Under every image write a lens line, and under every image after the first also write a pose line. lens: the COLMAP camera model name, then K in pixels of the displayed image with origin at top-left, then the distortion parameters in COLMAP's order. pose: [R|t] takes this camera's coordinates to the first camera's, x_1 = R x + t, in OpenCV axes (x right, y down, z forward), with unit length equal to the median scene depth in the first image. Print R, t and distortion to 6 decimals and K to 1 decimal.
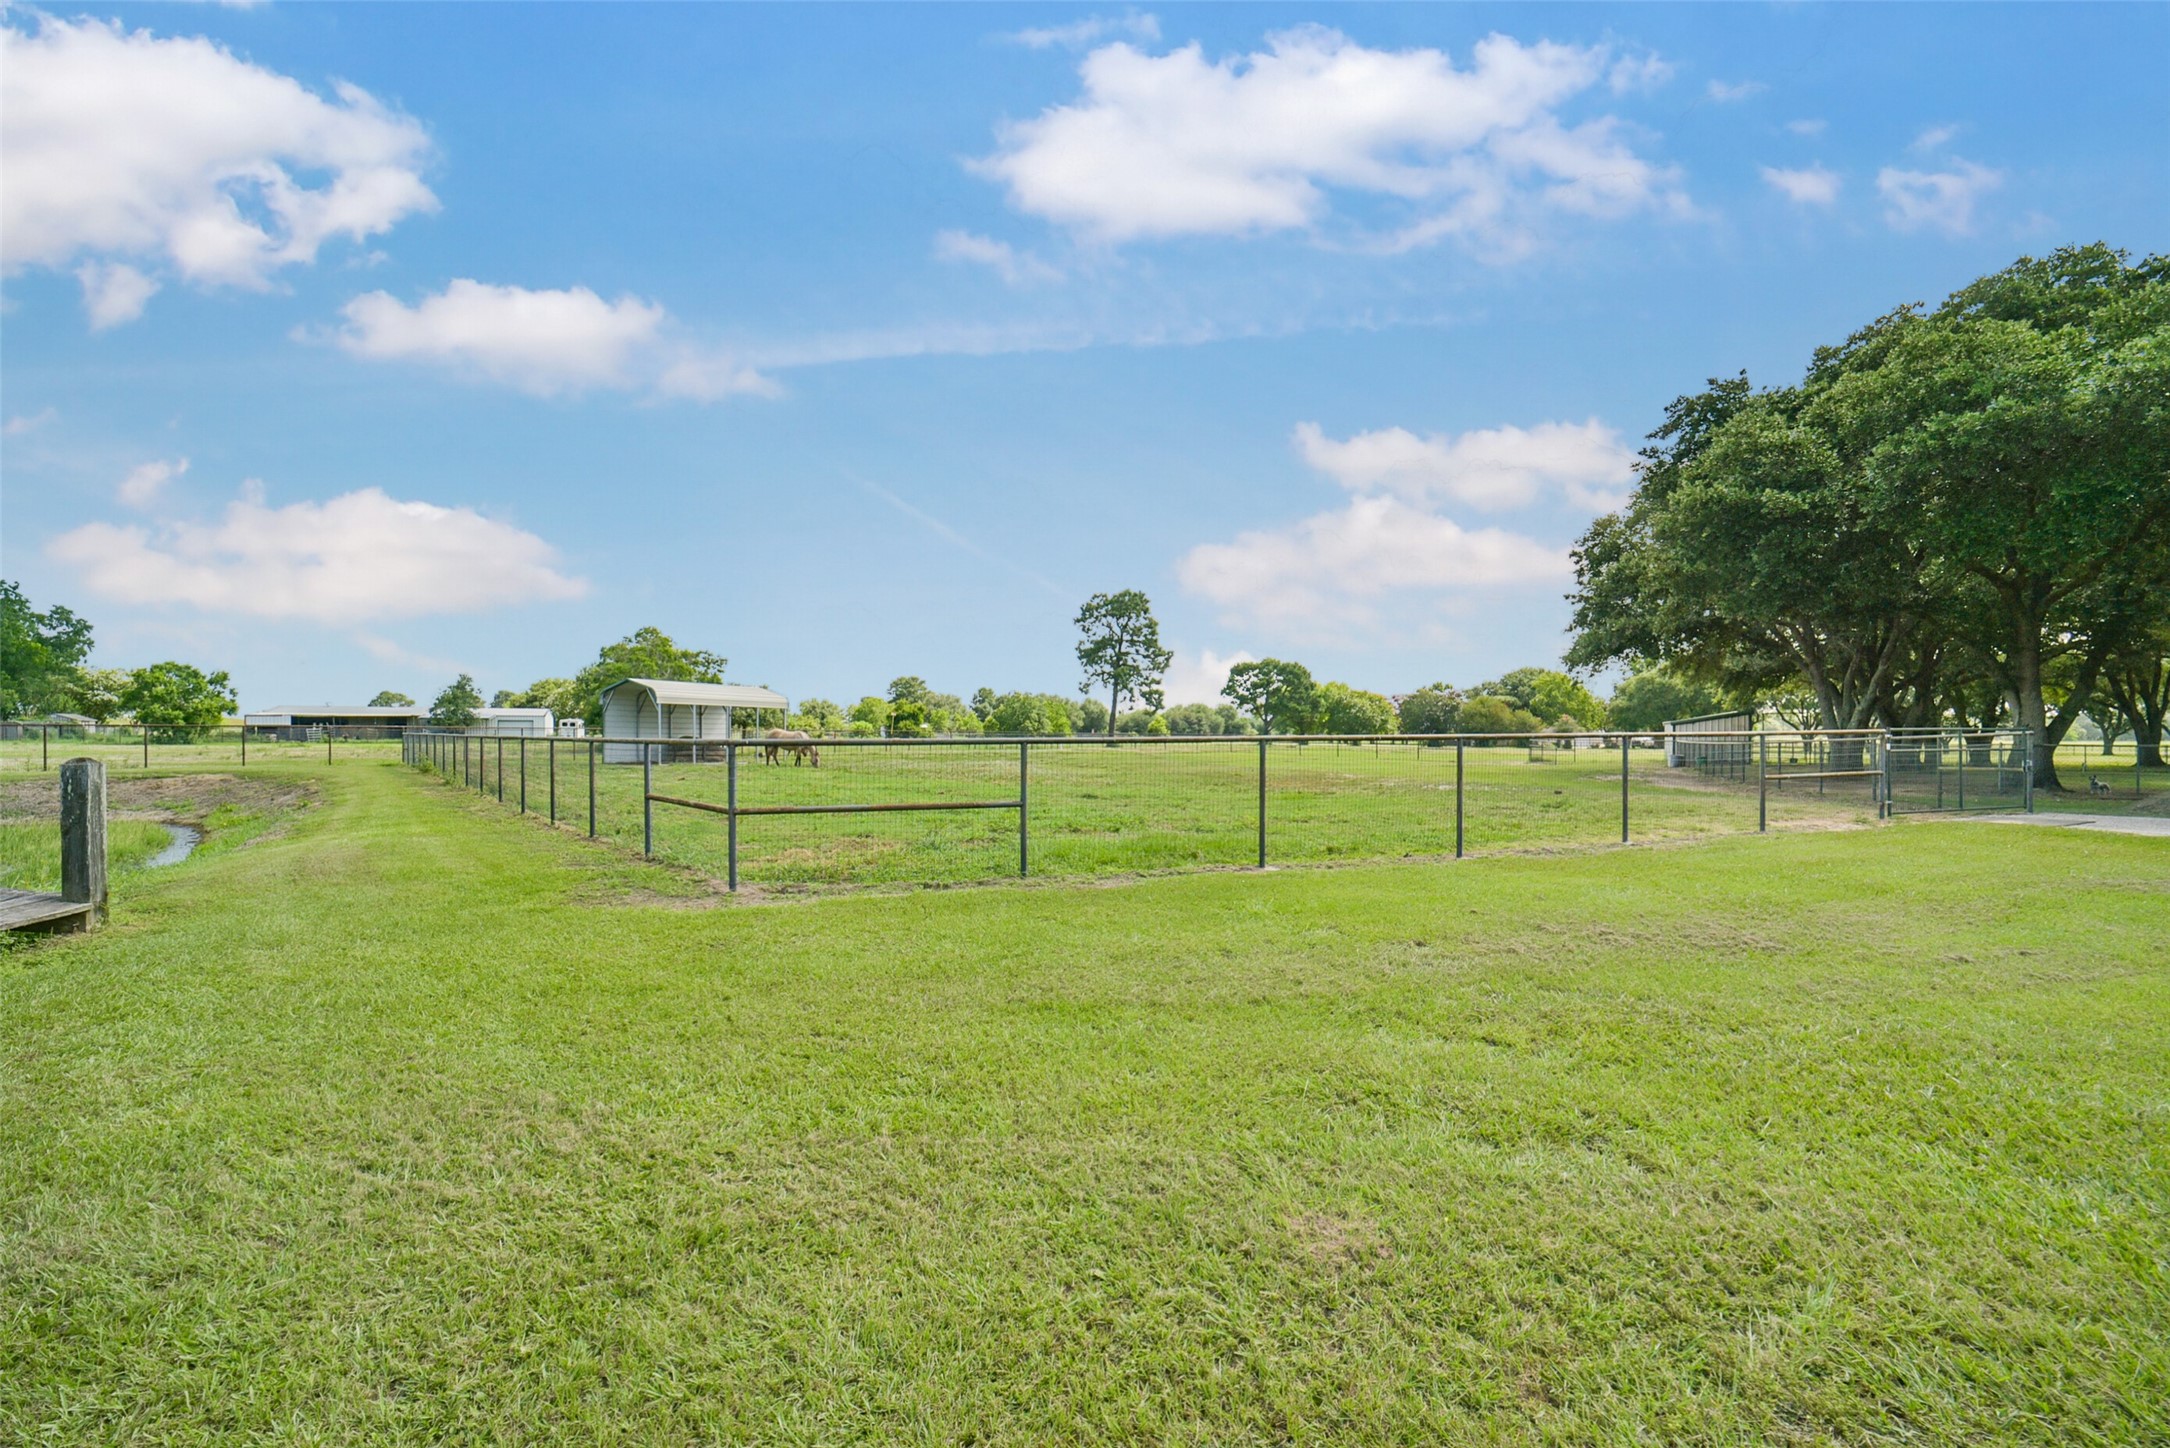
lens RADIAL K [[882.1, 0, 1089.3], [0, 882.1, 729.3], [0, 0, 1]] dist [-0.002659, -0.000145]
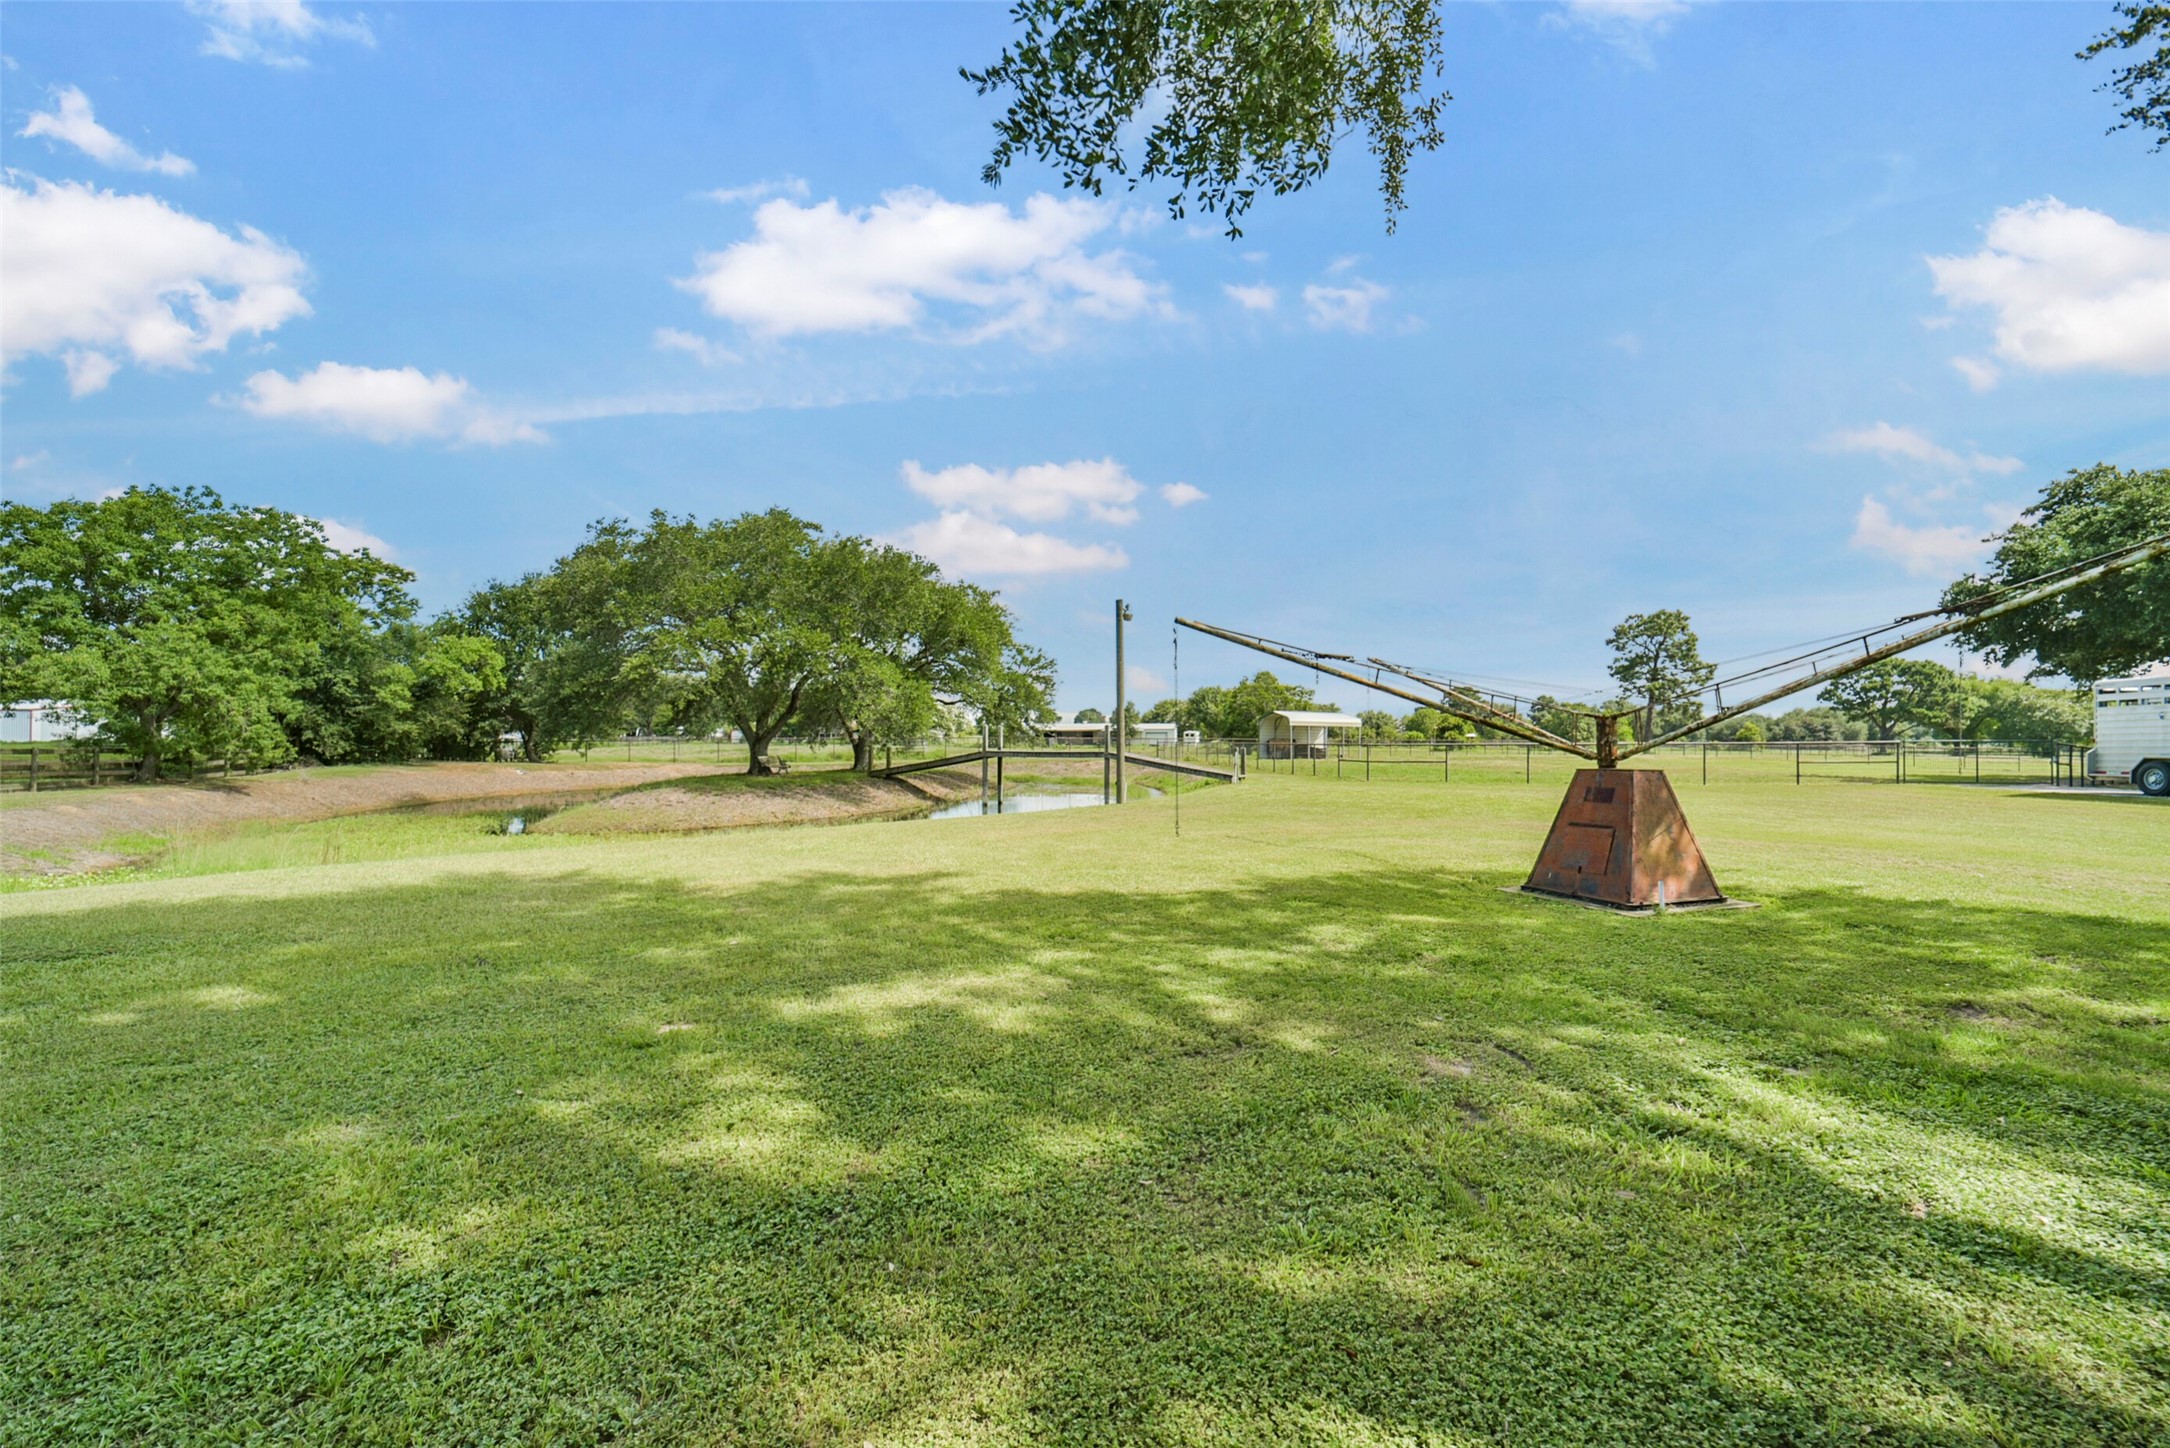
lens RADIAL K [[882.1, 0, 1090.1], [0, 882.1, 730.6], [0, 0, 1]] dist [-0.002659, -0.000145]
pose [[0.820887, -0.005988, -0.571060, 0.081065], [0.001167, 0.999961, -0.008809, -0.000954], [0.571090, 0.006565, 0.820861, -0.286723]]
